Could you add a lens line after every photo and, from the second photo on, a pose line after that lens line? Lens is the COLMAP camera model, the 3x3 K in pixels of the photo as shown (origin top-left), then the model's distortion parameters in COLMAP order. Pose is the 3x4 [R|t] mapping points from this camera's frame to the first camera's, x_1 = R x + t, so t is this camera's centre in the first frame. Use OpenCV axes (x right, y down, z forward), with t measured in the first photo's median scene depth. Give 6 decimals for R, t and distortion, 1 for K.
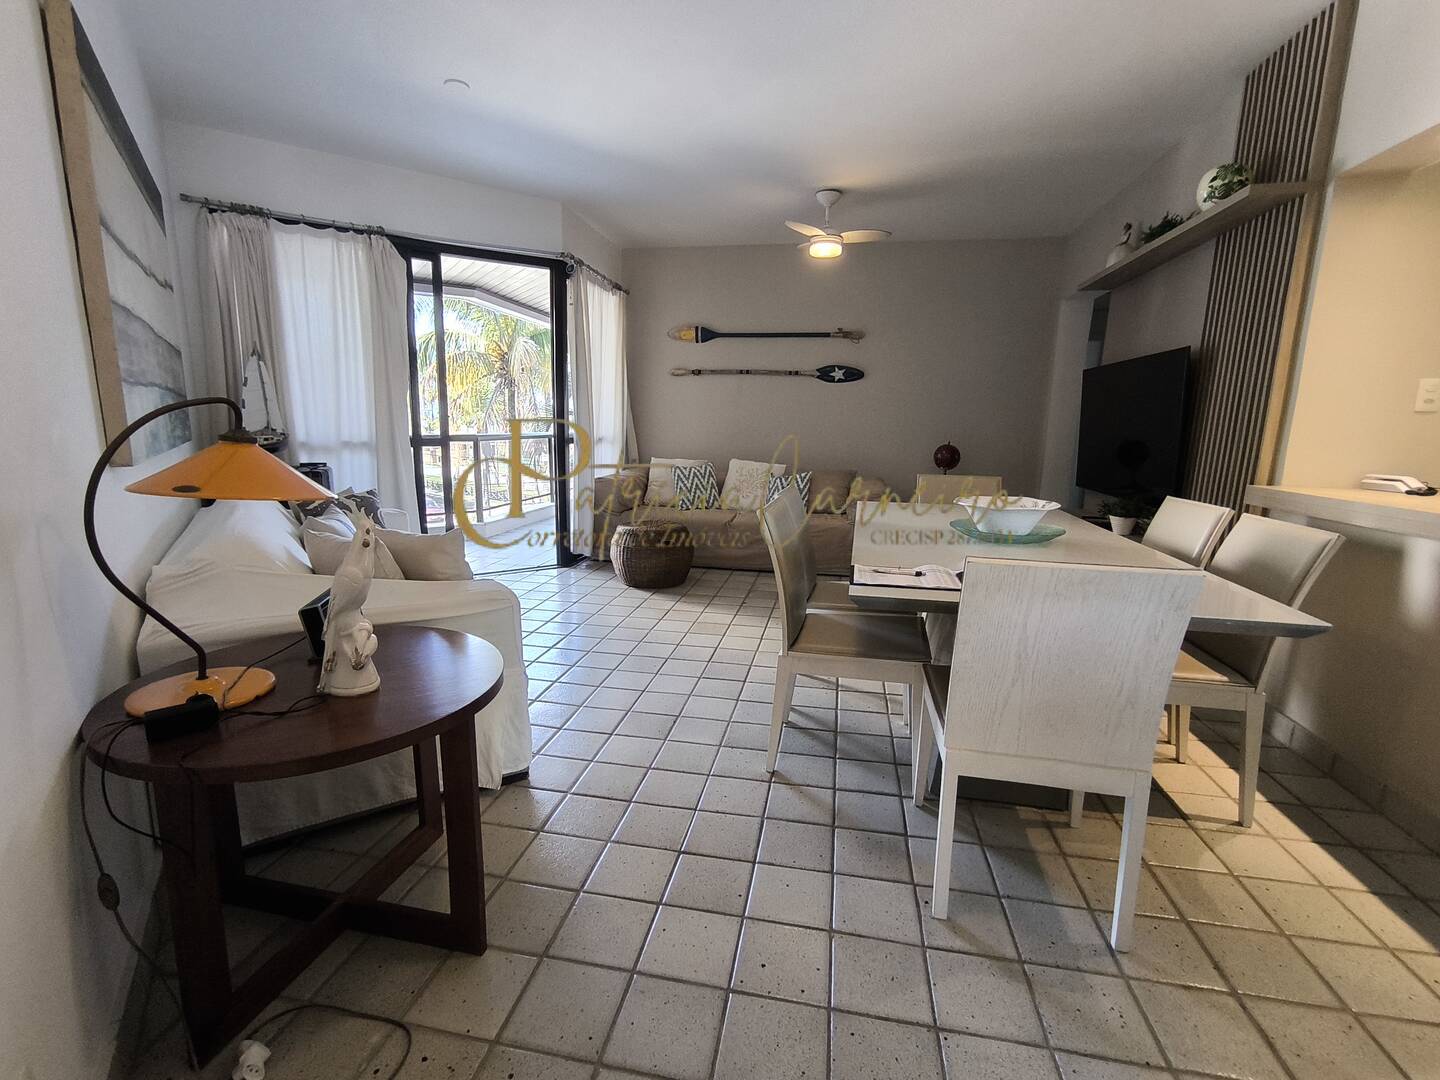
lens RADIAL K [[655.9, 0, 719.5], [0, 655.9, 542.3], [0, 0, 1]] dist [-0.003162, -0.000209]
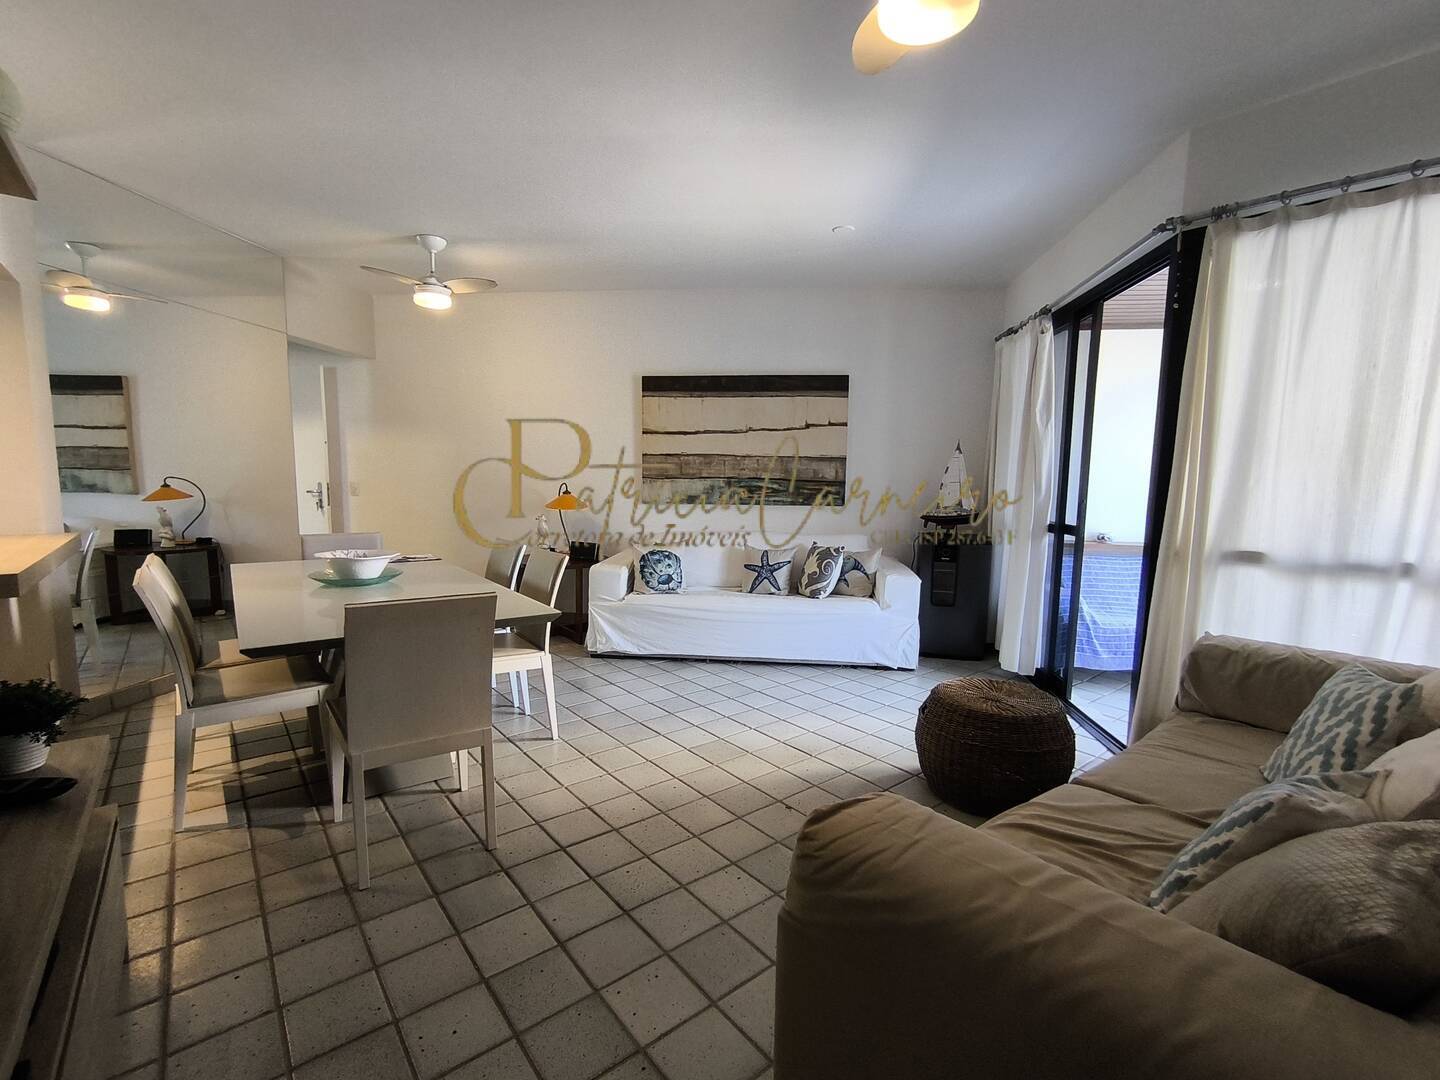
lens RADIAL K [[655.9, 0, 718.7], [0, 655.9, 550.5], [0, 0, 1]] dist [-0.003162, -0.000209]
pose [[-0.647430, 0.059848, -0.759772, 0.583990], [-0.159276, 0.964273, 0.211683, -0.281111], [0.745296, 0.258063, -0.614766, 1.424451]]
